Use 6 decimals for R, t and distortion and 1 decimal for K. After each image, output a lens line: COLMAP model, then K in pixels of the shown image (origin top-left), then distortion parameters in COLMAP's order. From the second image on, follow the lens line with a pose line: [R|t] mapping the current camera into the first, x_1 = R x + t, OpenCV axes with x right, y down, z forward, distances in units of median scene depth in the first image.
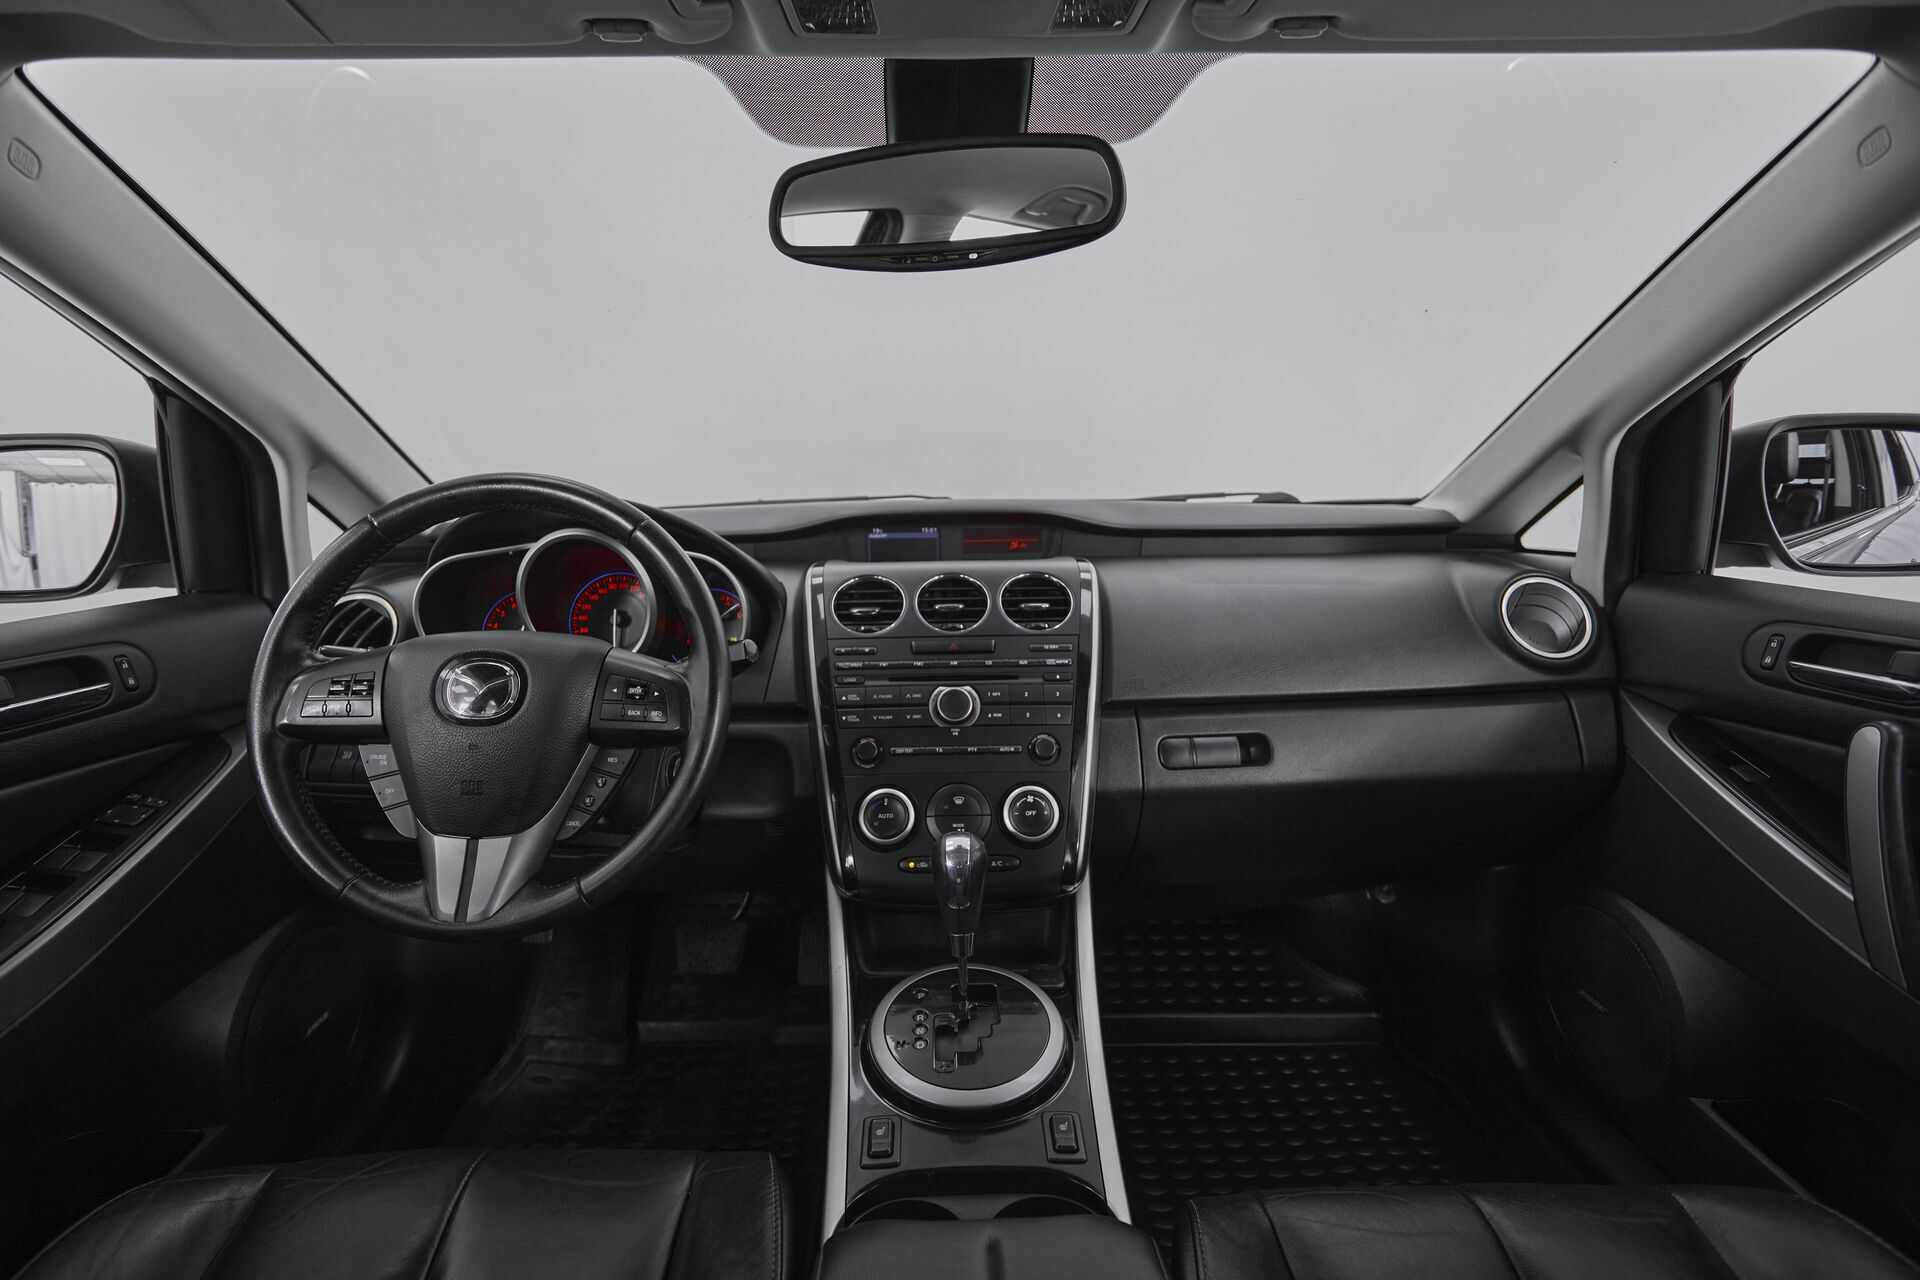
lens RADIAL K [[934.2, 0, 936.4], [0, 934.2, 633.7], [0, 0, 1]] dist [-0.000171, -0.001150]
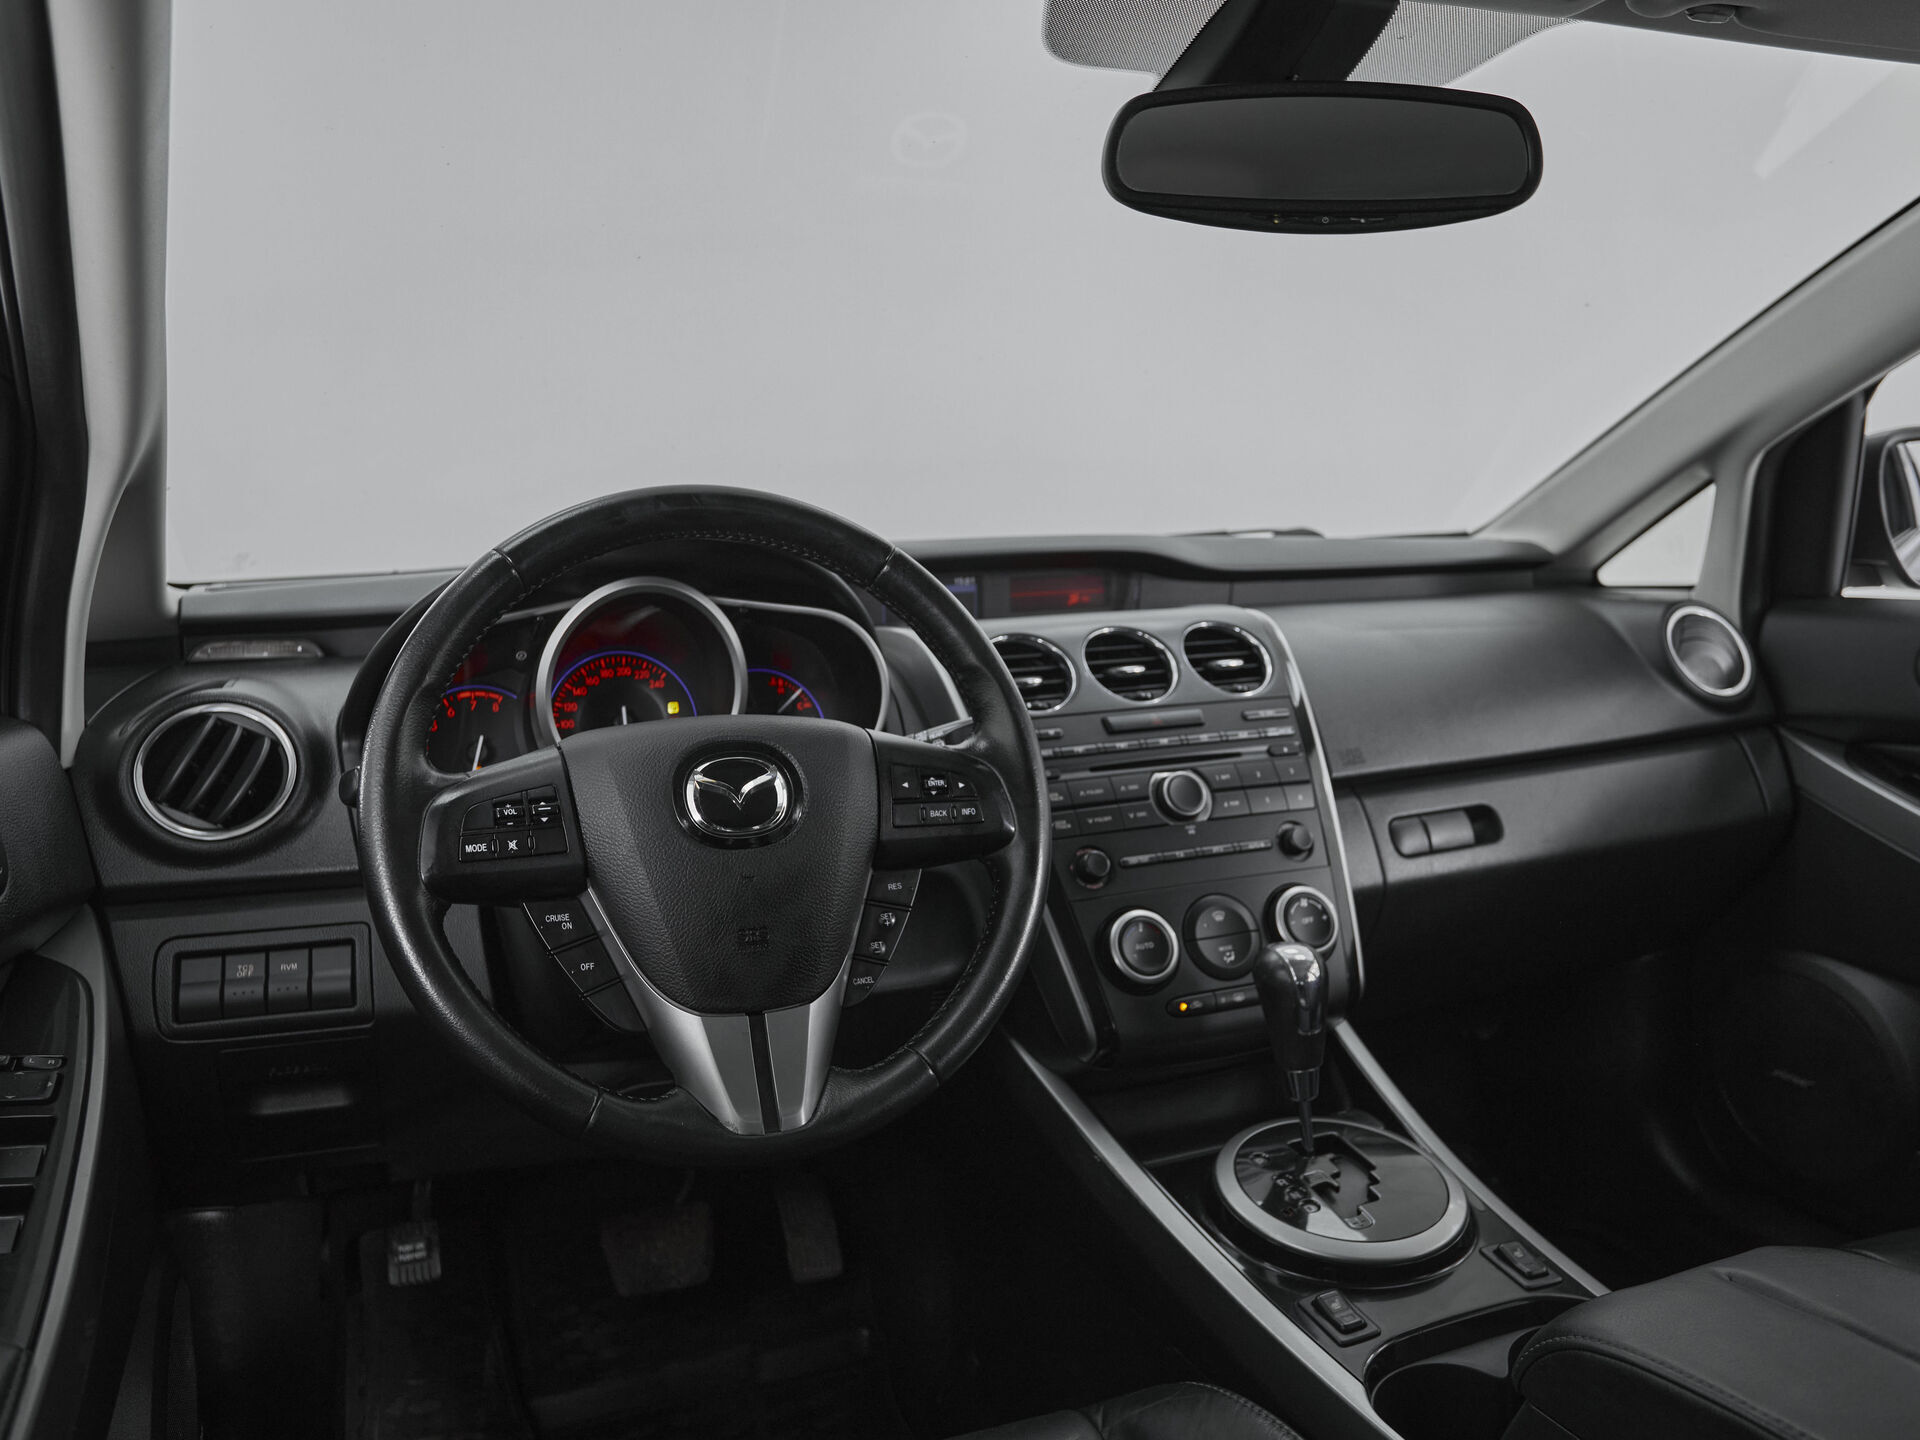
lens RADIAL K [[1524.3, 0, 960.0], [0, 1524.3, 720.0], [0, 0, 1]] dist [-0.032722, 0.001222]
pose [[0.927866, -0.061826, 0.367753, -0.581830], [0.080600, 0.996100, -0.035898, 0.044926], [-0.364100, 0.062949, 0.929230, -0.074765]]
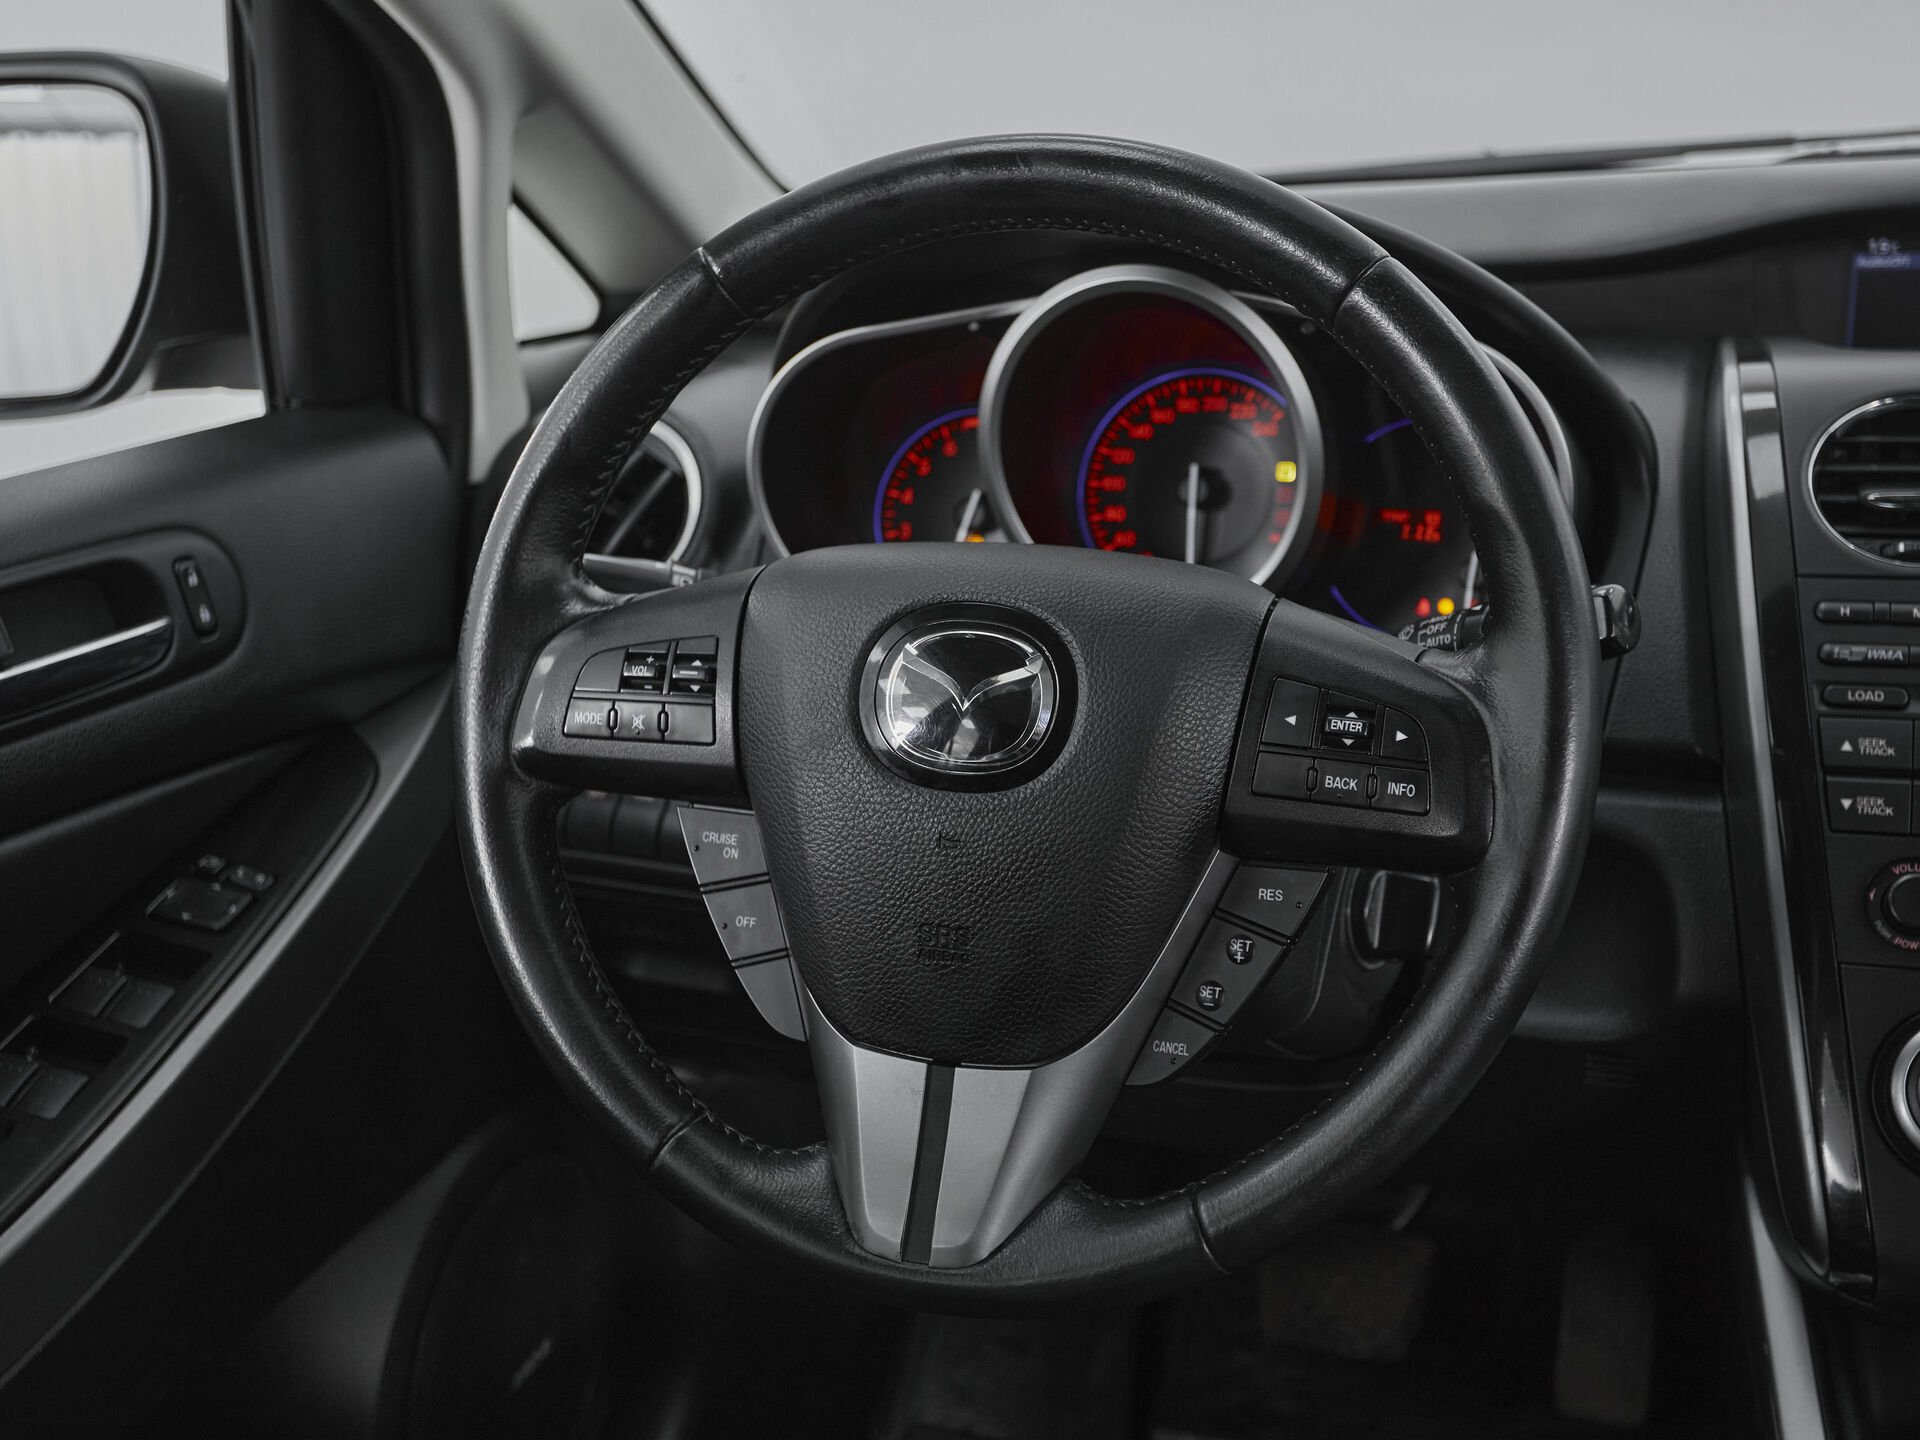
lens RADIAL K [[2247.9, 0, 960.0], [0, 2247.9, 720.0], [0, 0, 1]] dist [0.018327, 0.015245]
pose [[0.944261, 0.066011, -0.322511, -0.140558], [-0.026073, 0.991608, 0.126623, -0.041537], [0.328163, -0.111156, 0.938058, 0.076213]]
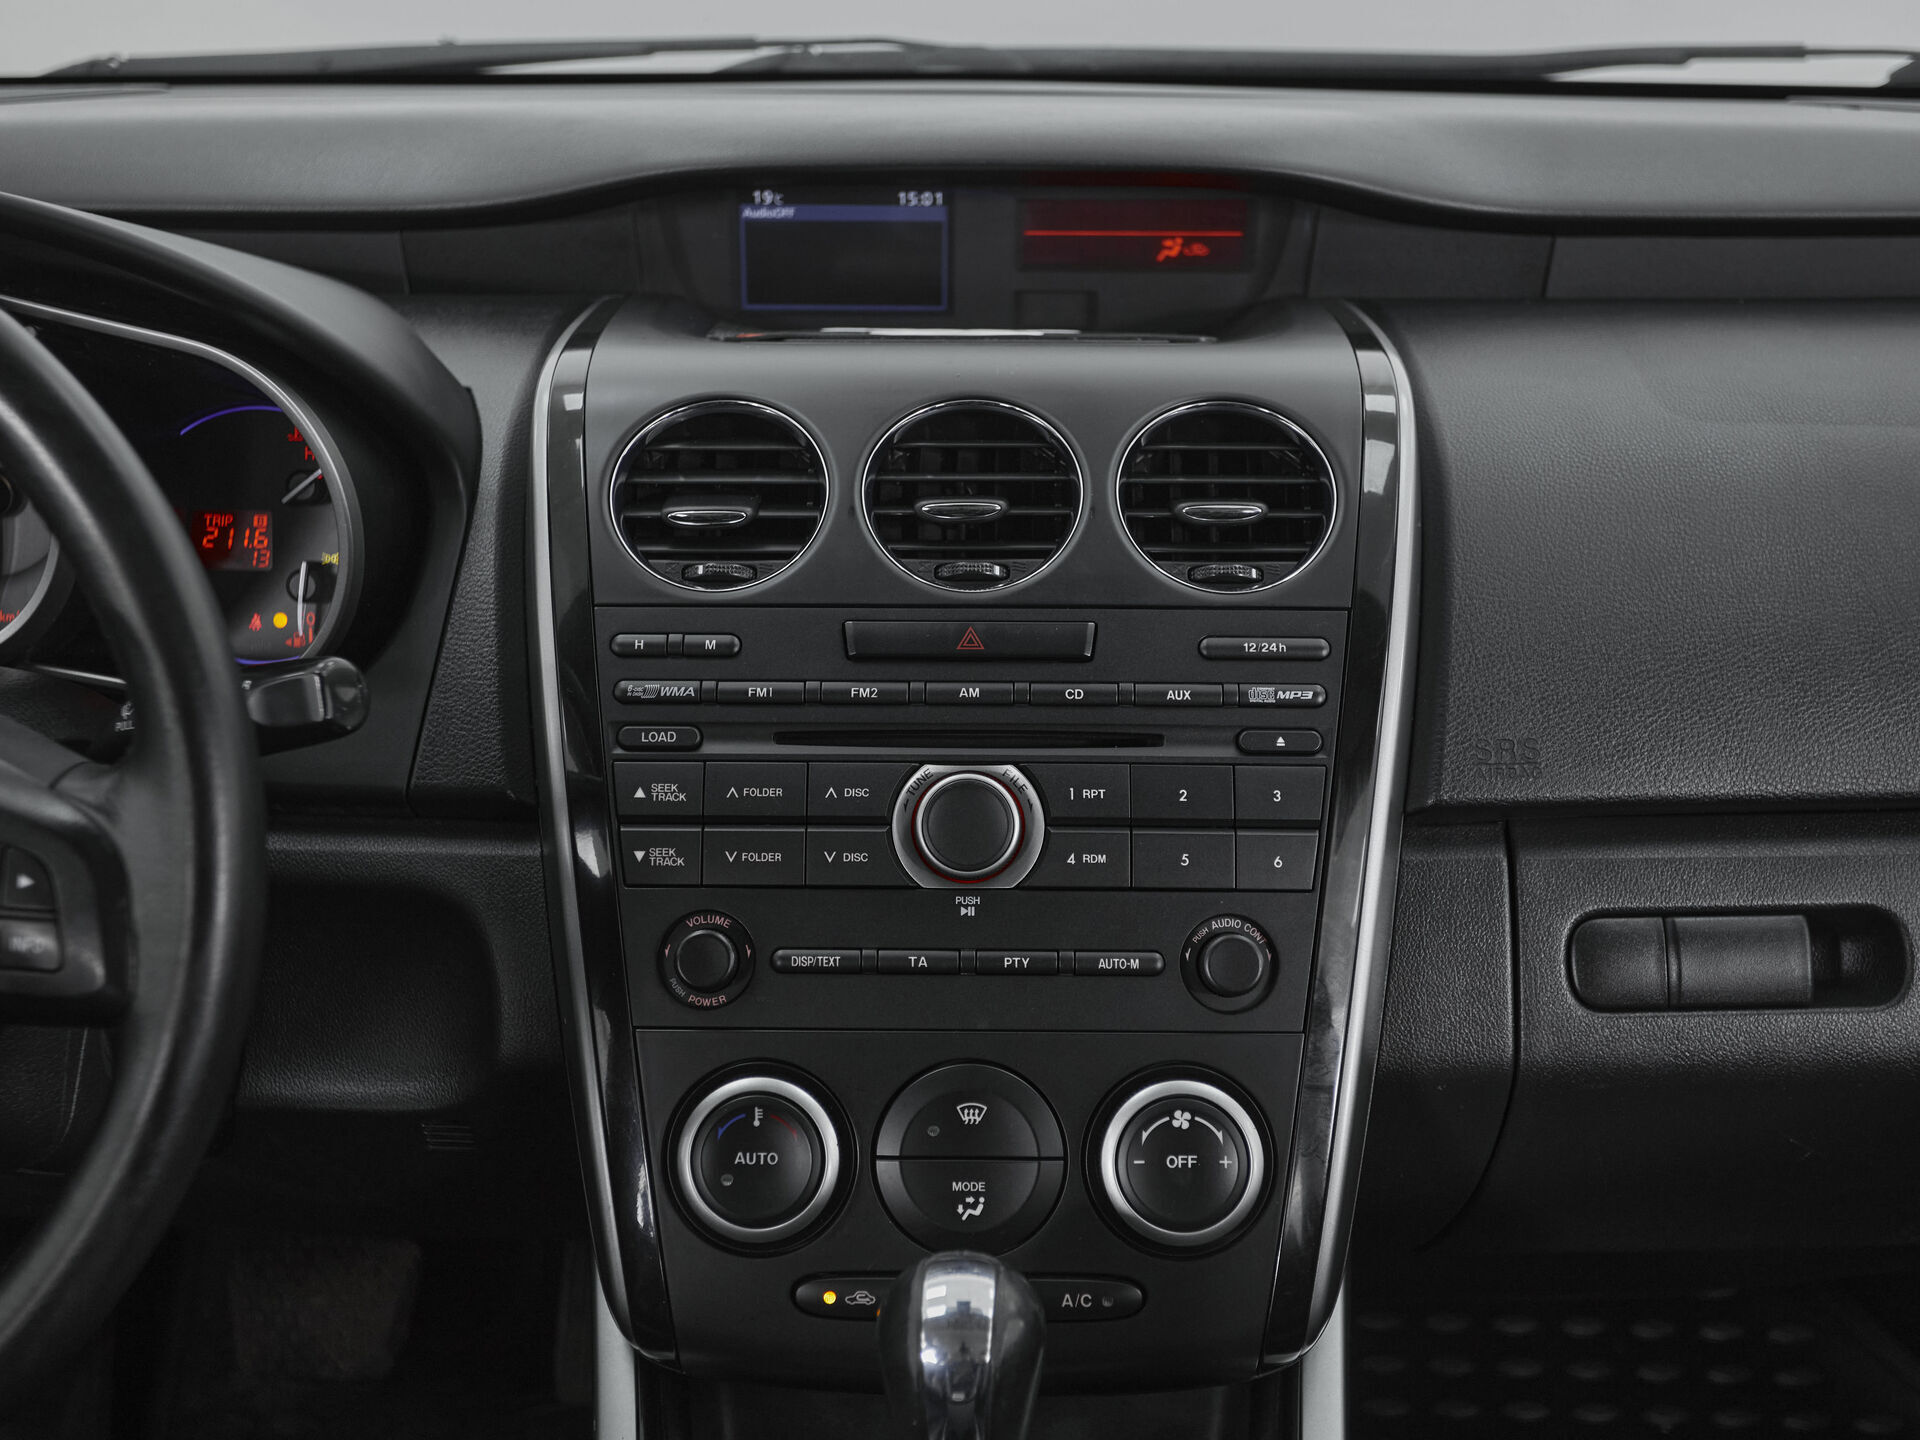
lens RADIAL K [[2334.8, 0, 915.0], [0, 2334.8, 720.7], [0, 0, 1]] dist [0.010103, 0.039717]
pose [[0.999464, 0.023128, -0.023159, 0.018816], [-0.018088, 0.980012, 0.198117, -0.123805], [0.027278, -0.197592, 0.979905, 0.182041]]
